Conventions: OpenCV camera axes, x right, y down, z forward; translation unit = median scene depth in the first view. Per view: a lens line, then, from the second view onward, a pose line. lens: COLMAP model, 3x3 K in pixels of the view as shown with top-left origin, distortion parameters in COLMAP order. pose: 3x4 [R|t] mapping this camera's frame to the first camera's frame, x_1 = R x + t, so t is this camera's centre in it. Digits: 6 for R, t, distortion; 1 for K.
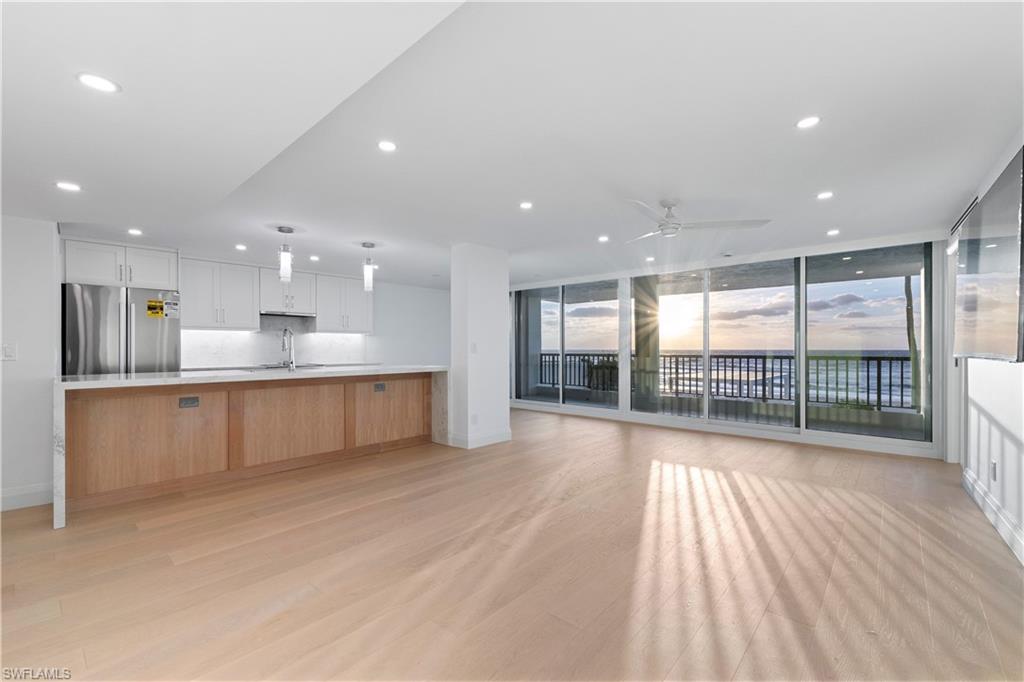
lens RADIAL K [[430.6, 0, 519.0], [0, 430.6, 348.8], [0, 0, 1]] dist [0.011915, 0.000195]
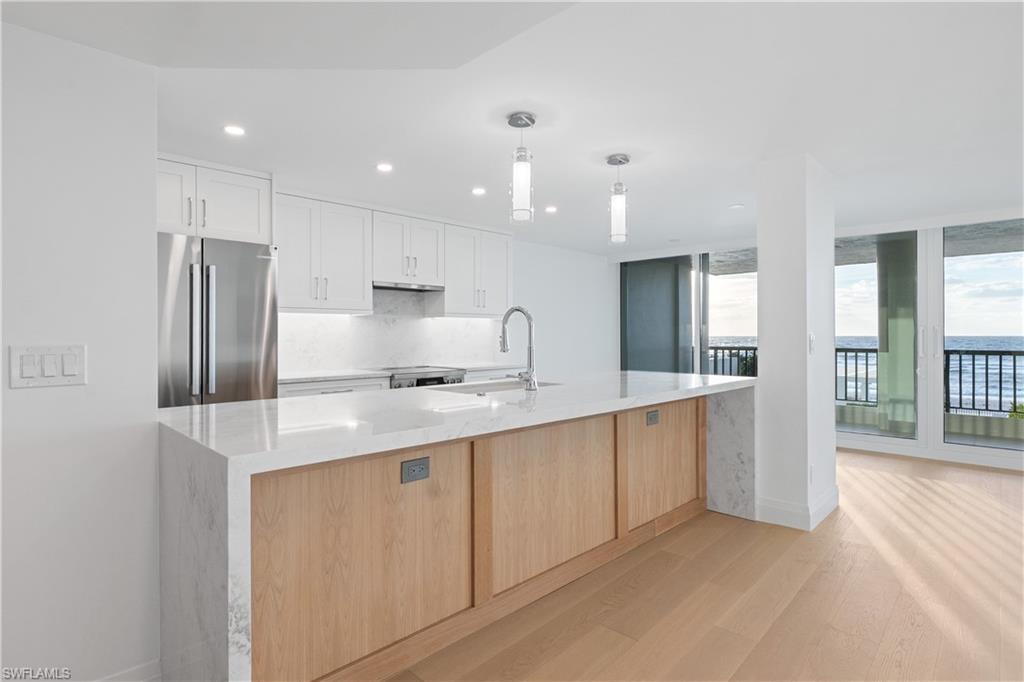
lens RADIAL K [[524.7, 0, 510.1], [0, 524.7, 335.9], [0, 0, 1]] dist [-0.008146, -0.000092]
pose [[0.999156, -0.000109, -0.041082, -0.437096], [0.000003, 0.999997, -0.002574, -0.009648], [0.041082, 0.002572, 0.999152, 0.312036]]
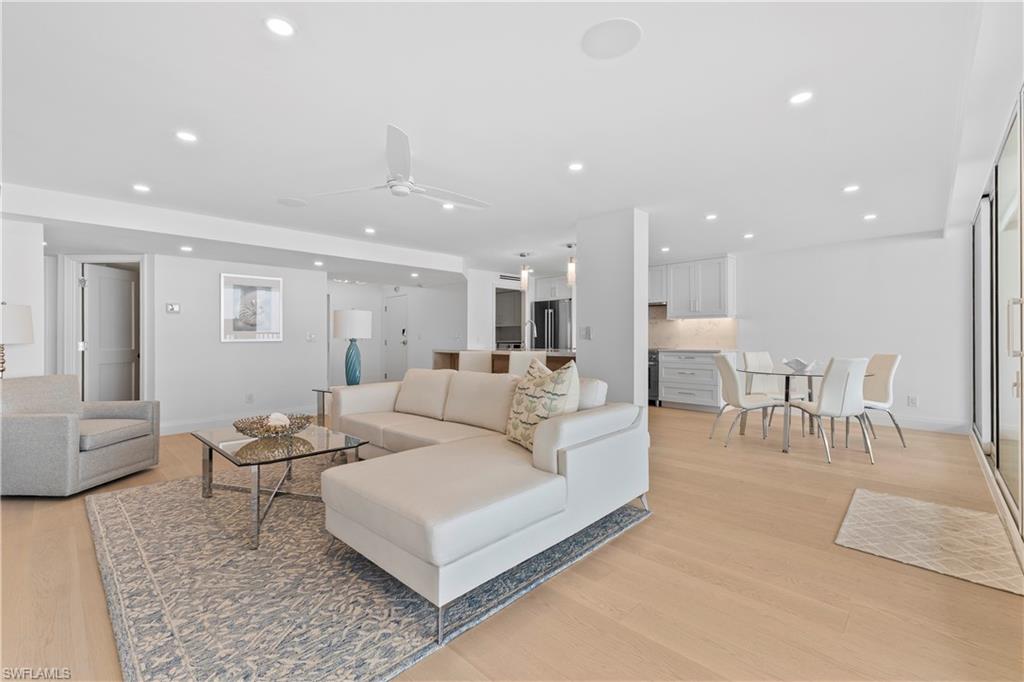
lens RADIAL K [[432.6, 0, 510.2], [0, 432.6, 338.4], [0, 0, 1]] dist [0.012600, -0.000052]
pose [[-0.044245, 0.007899, -0.998989, 0.783435], [0.002082, 0.999967, 0.007814, -0.000132], [0.999019, -0.001734, -0.044260, 0.841222]]
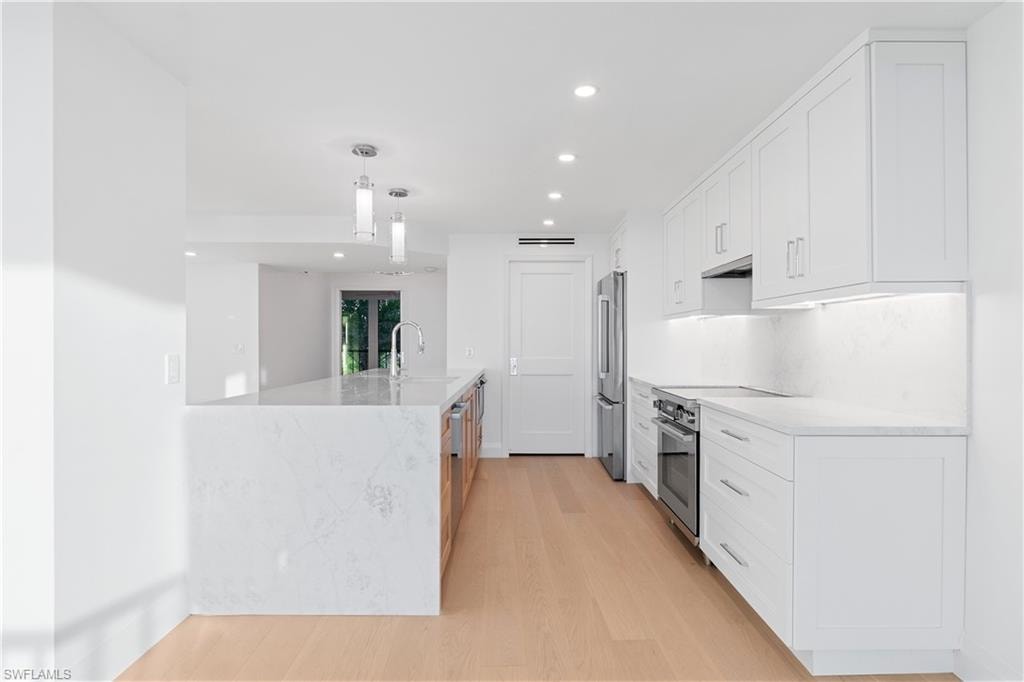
lens RADIAL K [[524.0, 0, 512.0], [0, 524.0, 341.0], [0, 0, 1]] dist [-0.003082, -0.000046]
pose [[-0.728492, 0.004605, -0.685039, -0.052677], [0.000009, 0.999977, 0.006713, -0.017735], [0.685054, 0.004884, -0.728476, 1.495474]]
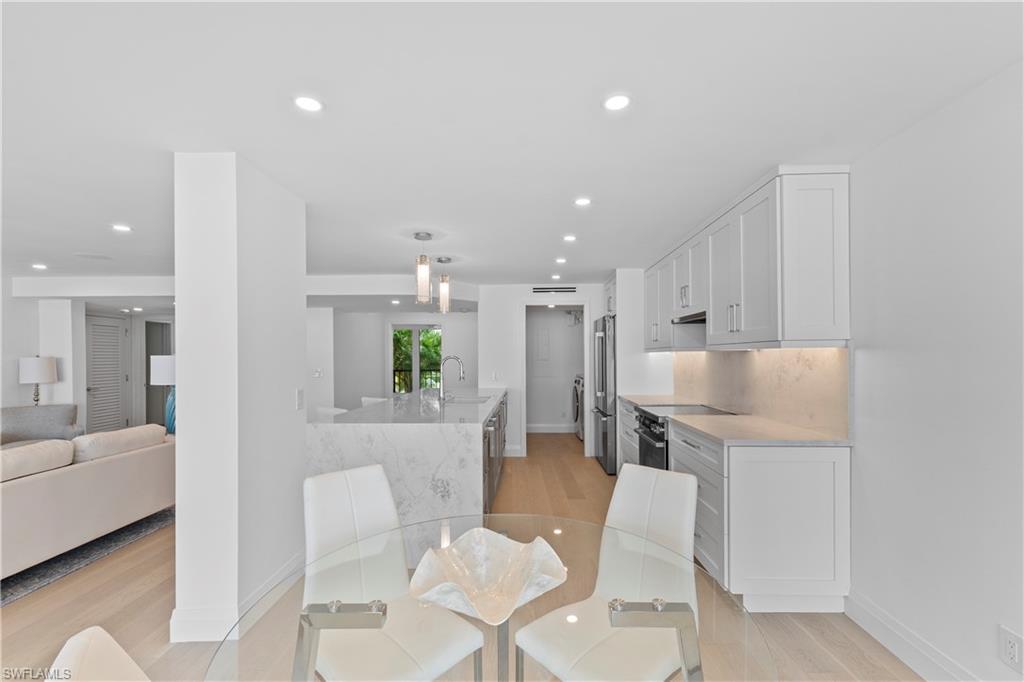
lens RADIAL K [[435.1, 0, 511.1], [0, 435.1, 356.3], [0, 0, 1]] dist [0.012507, -0.000018]
pose [[-0.749342, 0.008499, -0.662128, 0.012643], [0.006974, 0.999963, 0.004943, -0.044304], [0.662146, -0.000914, -0.749374, 1.551480]]
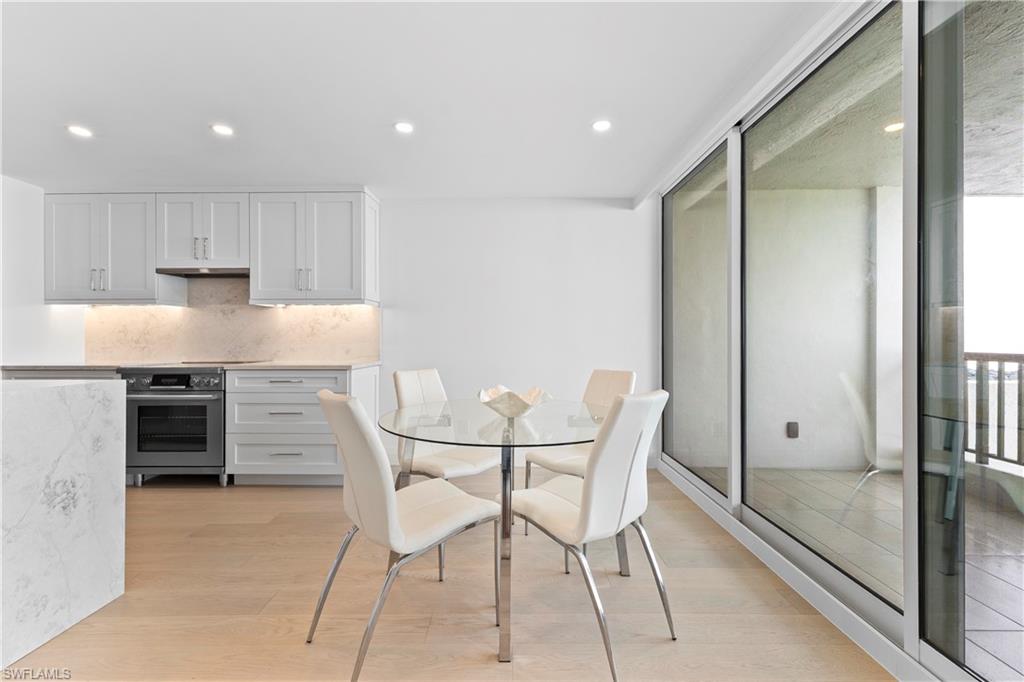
lens RADIAL K [[444.4, 0, 512.0], [0, 444.4, 341.0], [0, 0, 1]] dist [-0.003021, -0.000229]
pose [[0.665525, 0.006158, -0.746350, 0.182805], [-0.005702, 0.999979, 0.003165, 0.005139], [0.746354, 0.002149, 0.665546, 1.119373]]
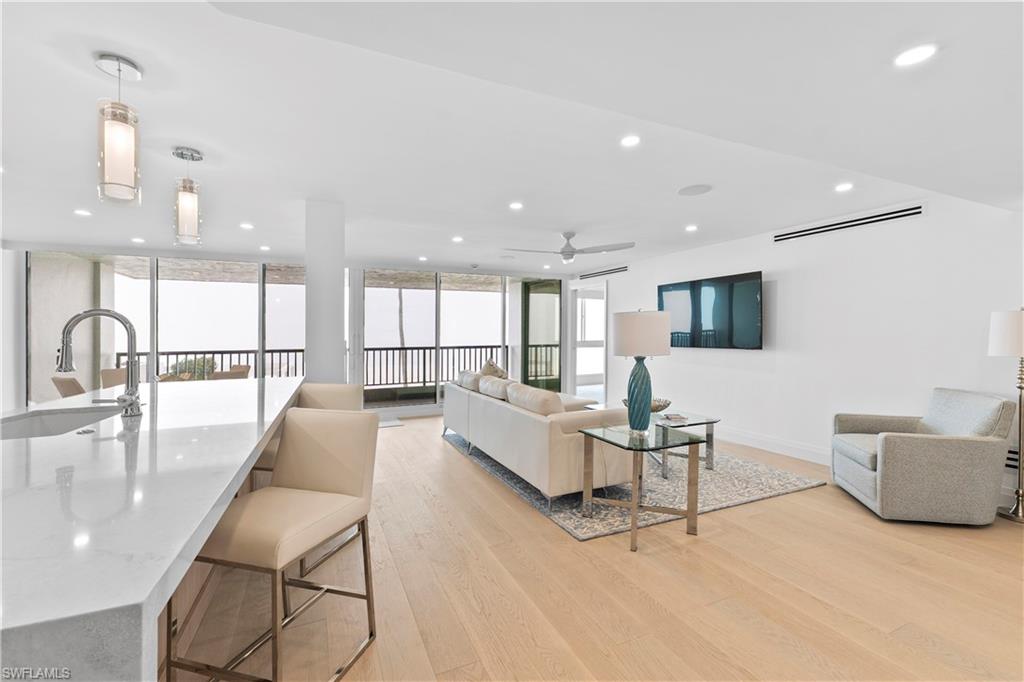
lens RADIAL K [[432.6, 0, 510.2], [0, 432.6, 338.4], [0, 0, 1]] dist [0.012600, -0.000052]
pose [[0.415986, -0.009669, 0.909320, -0.625741], [0.013807, 0.999895, 0.004316, -0.015122], [-0.909266, 0.010759, 0.416076, 0.418505]]
